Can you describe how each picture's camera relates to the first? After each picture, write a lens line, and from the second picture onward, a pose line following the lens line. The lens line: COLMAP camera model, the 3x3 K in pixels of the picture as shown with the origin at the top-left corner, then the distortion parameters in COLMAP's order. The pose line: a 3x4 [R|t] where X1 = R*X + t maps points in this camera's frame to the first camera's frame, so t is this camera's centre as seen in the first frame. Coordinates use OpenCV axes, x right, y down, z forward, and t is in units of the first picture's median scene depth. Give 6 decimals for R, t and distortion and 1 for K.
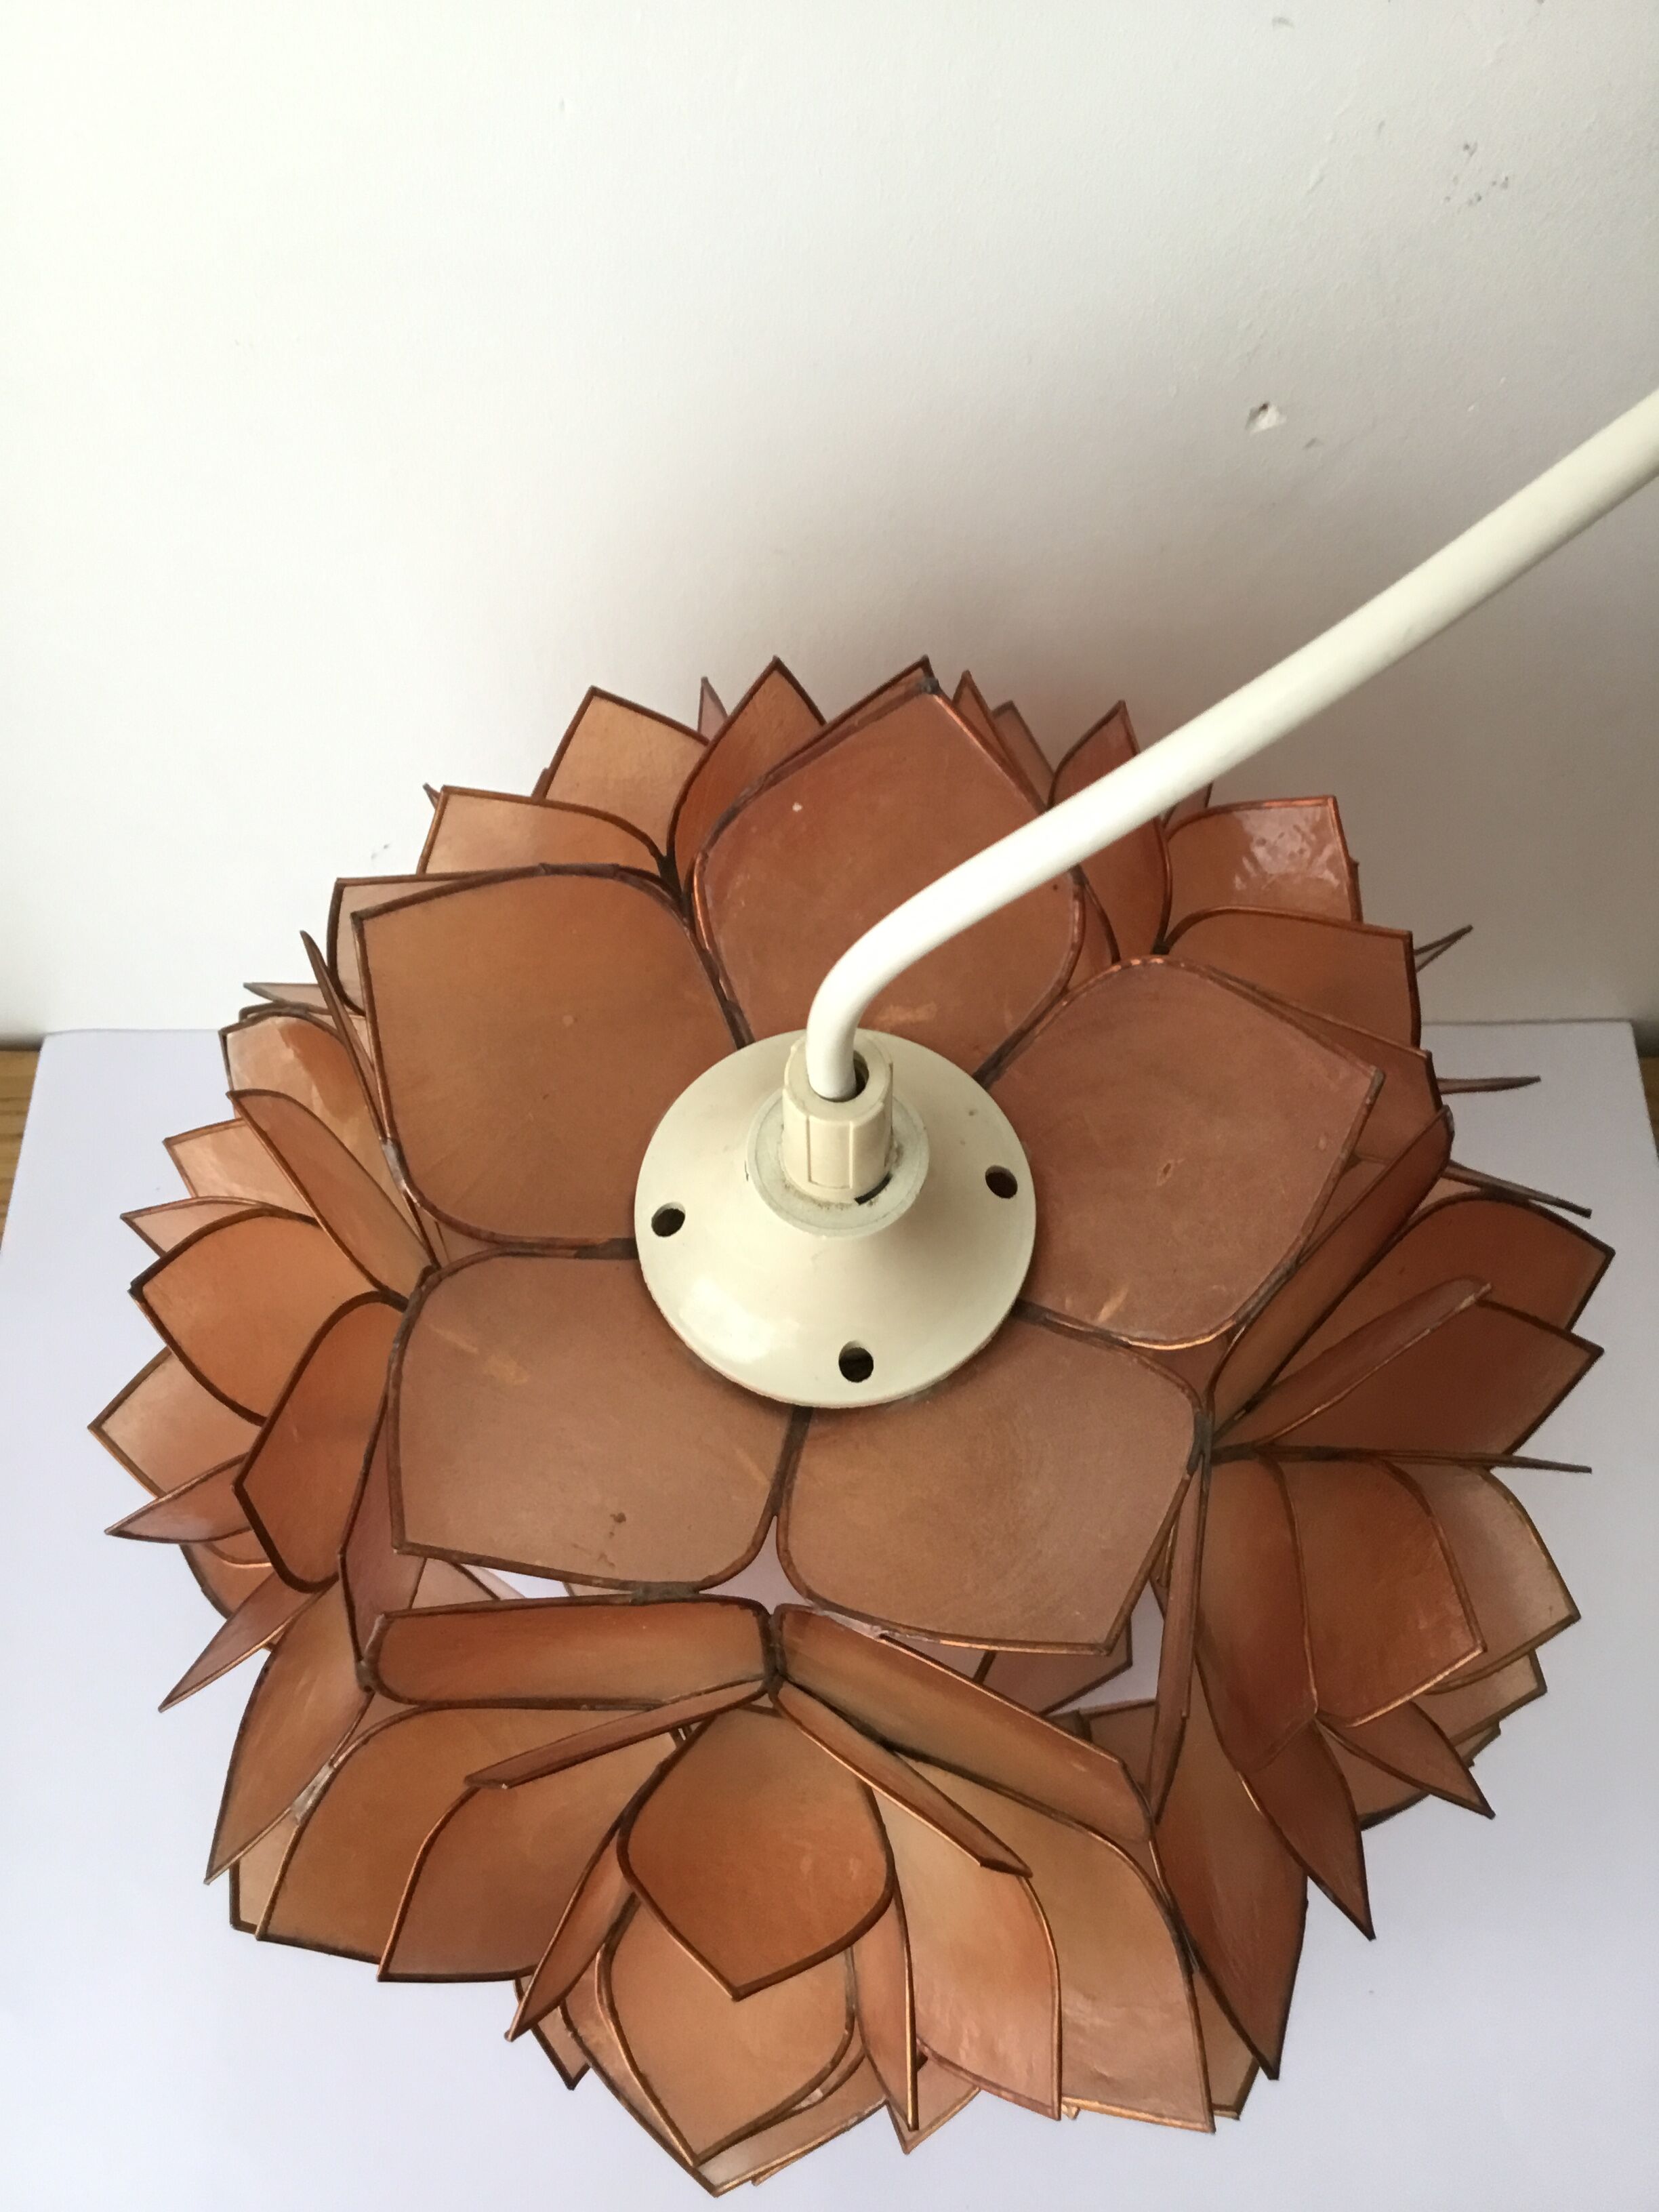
lens RADIAL K [[2019.1, 0, 829.5], [0, 2019.1, 1106.0], [0, 0, 1]] dist [0.131541, -0.329383]
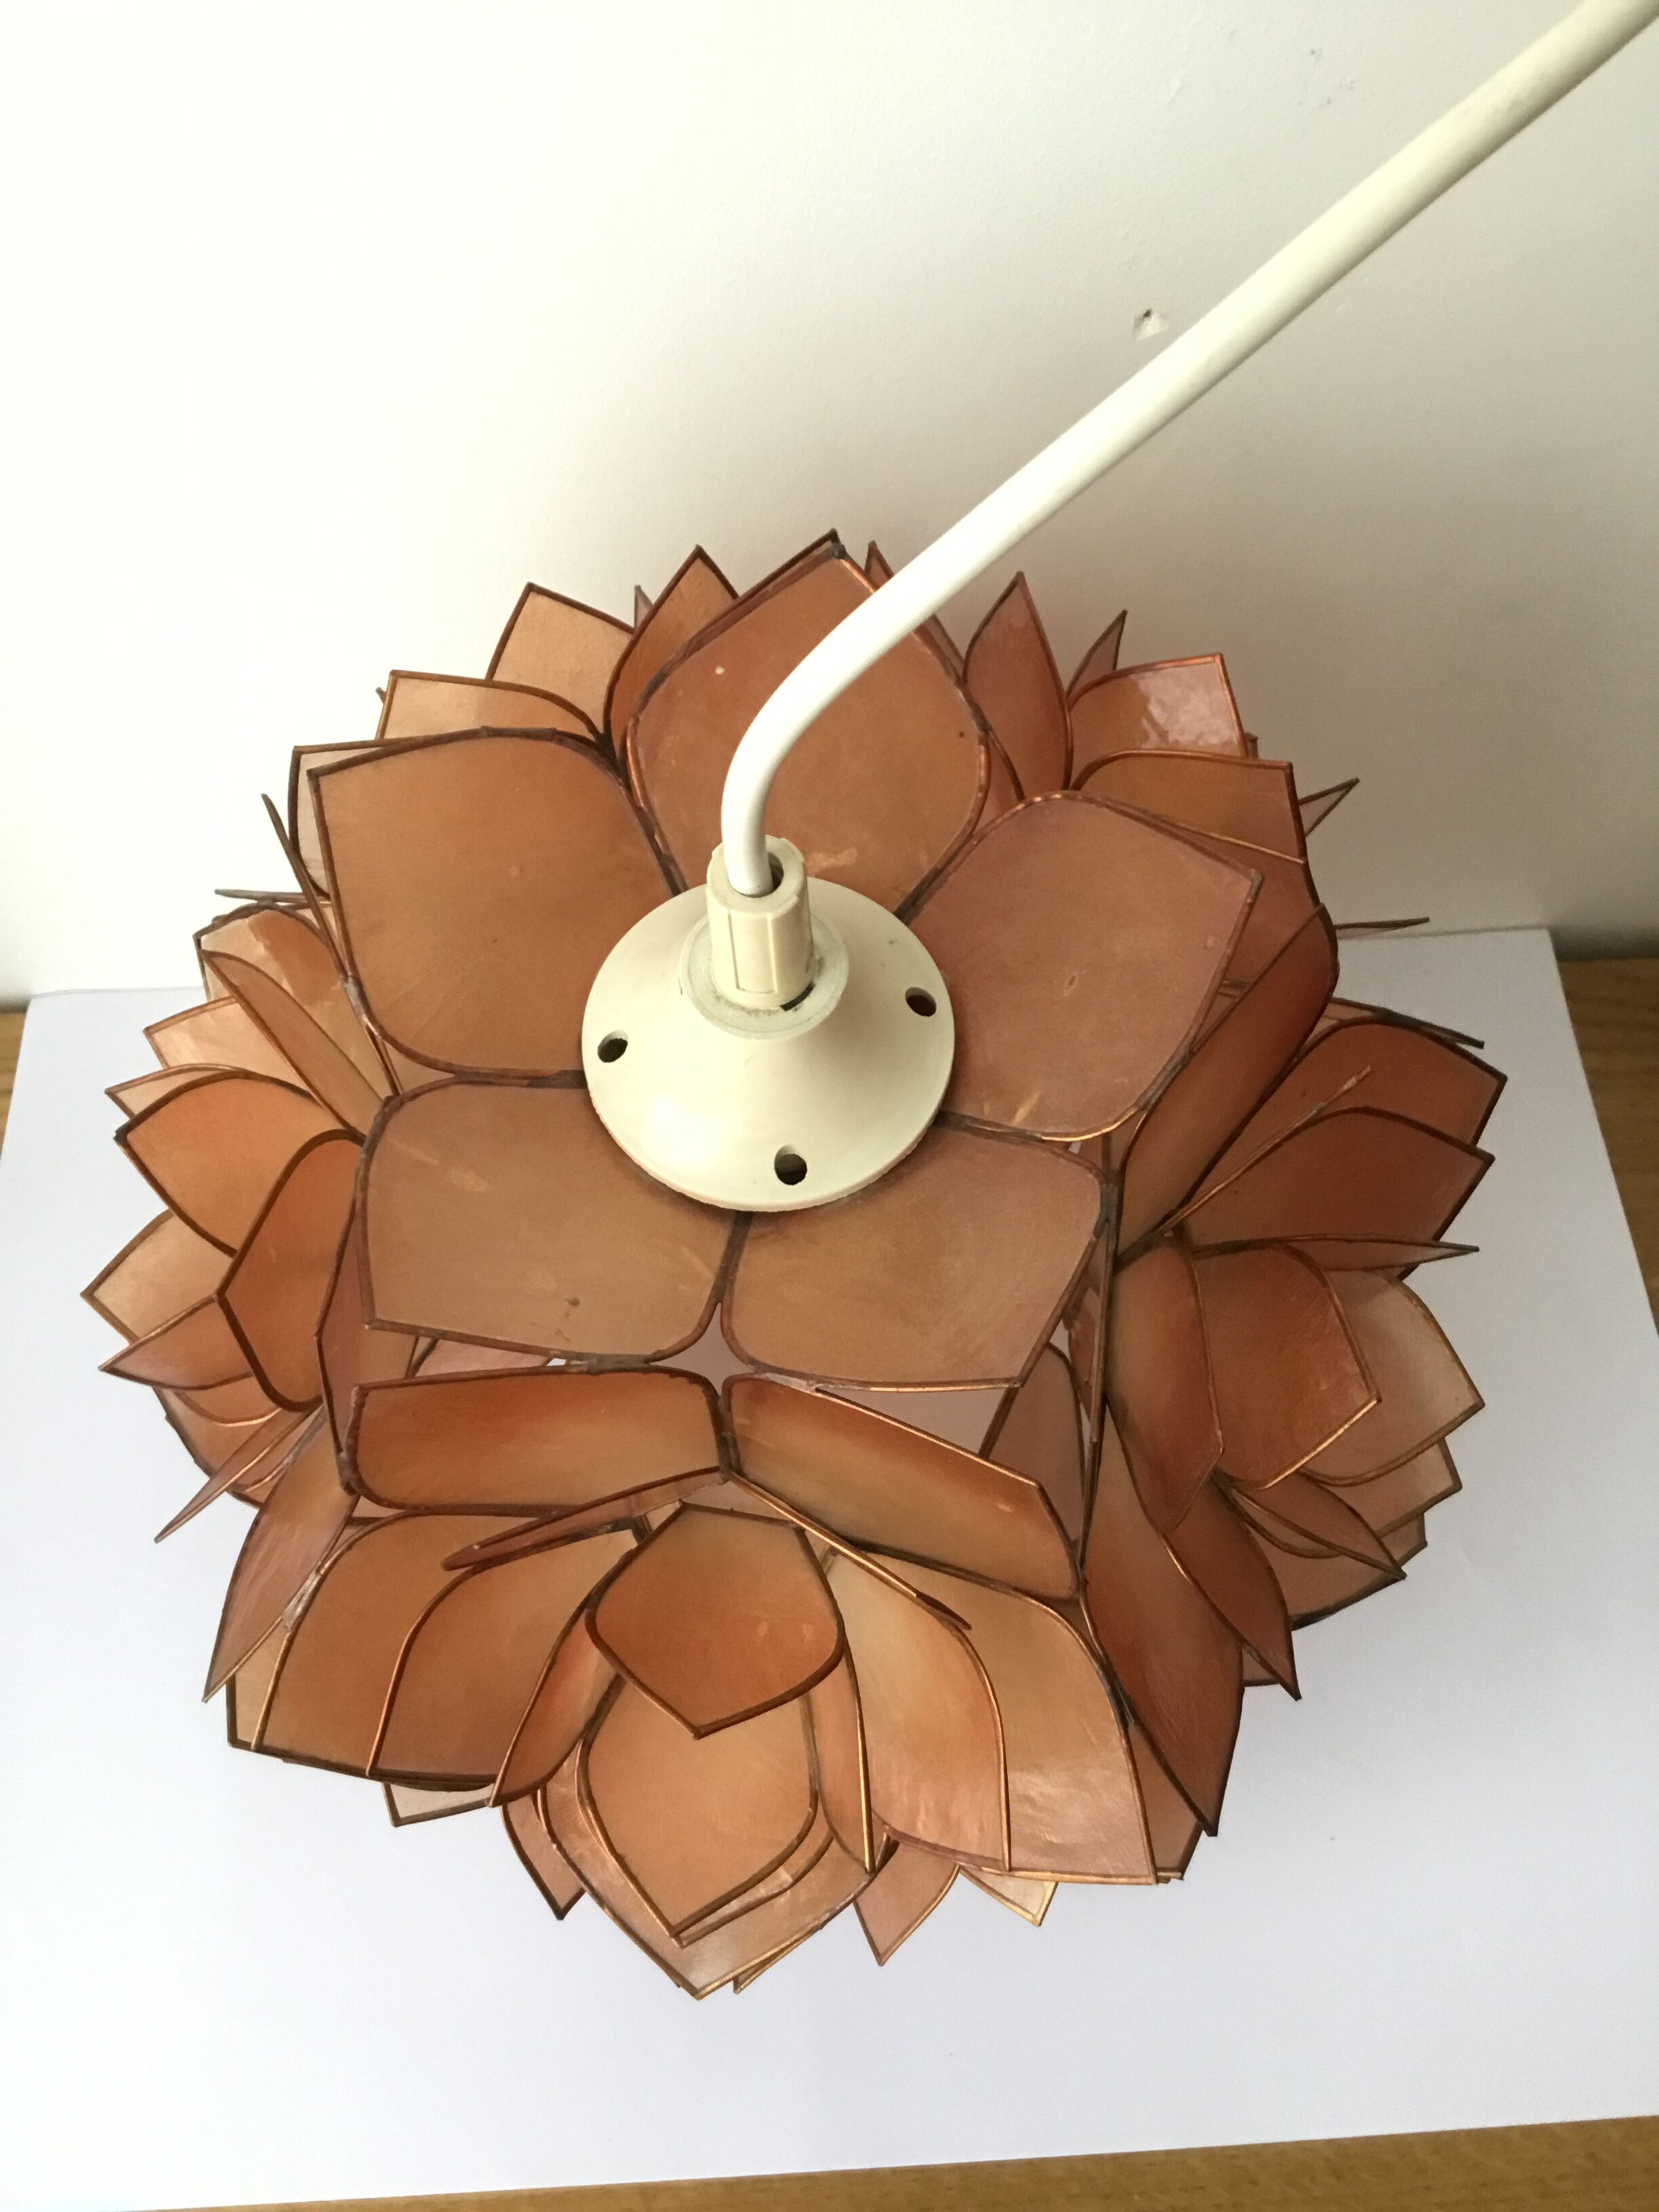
lens RADIAL K [[2019.1, 0, 829.5], [0, 2019.1, 1106.0], [0, 0, 1]] dist [0.131541, -0.329383]
pose [[0.999167, -0.040471, 0.005143, 0.027999], [0.040605, 0.998746, -0.029288, 0.120438], [-0.003951, 0.029473, 0.999558, -0.075312]]
